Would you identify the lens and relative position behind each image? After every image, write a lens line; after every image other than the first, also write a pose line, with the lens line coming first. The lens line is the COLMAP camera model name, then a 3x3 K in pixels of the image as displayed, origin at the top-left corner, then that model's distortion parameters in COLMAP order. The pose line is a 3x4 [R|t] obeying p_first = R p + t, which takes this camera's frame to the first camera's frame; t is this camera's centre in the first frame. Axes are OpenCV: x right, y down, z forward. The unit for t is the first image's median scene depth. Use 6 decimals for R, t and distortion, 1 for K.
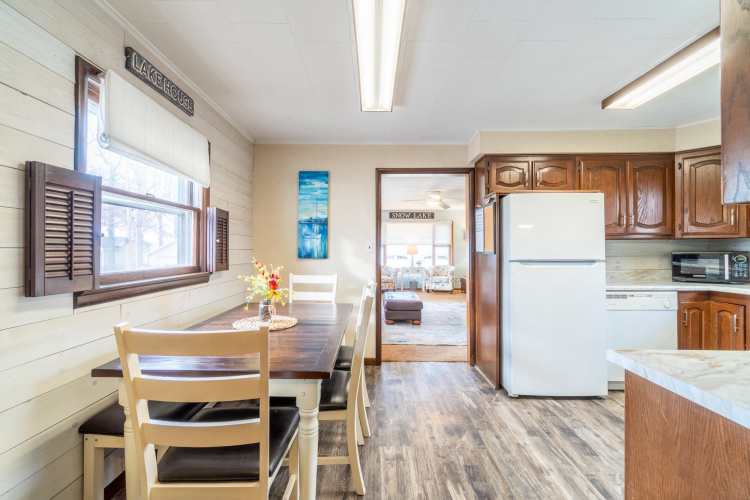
lens RADIAL K [[326.1, 0, 368.4], [0, 326.1, 248.2], [0, 0, 1]] dist [-0.004442, -0.000014]
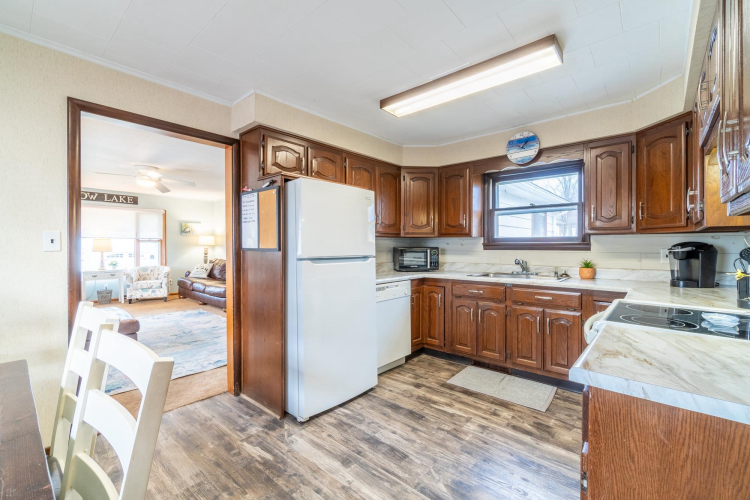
lens RADIAL K [[326.1, 0, 368.4], [0, 326.1, 248.2], [0, 0, 1]] dist [-0.004442, -0.000014]
pose [[0.651564, -0.004174, 0.758583, -0.070922], [-0.004563, 0.999945, 0.009422, 0.002422], [-0.758580, -0.009601, 0.651509, 0.291865]]
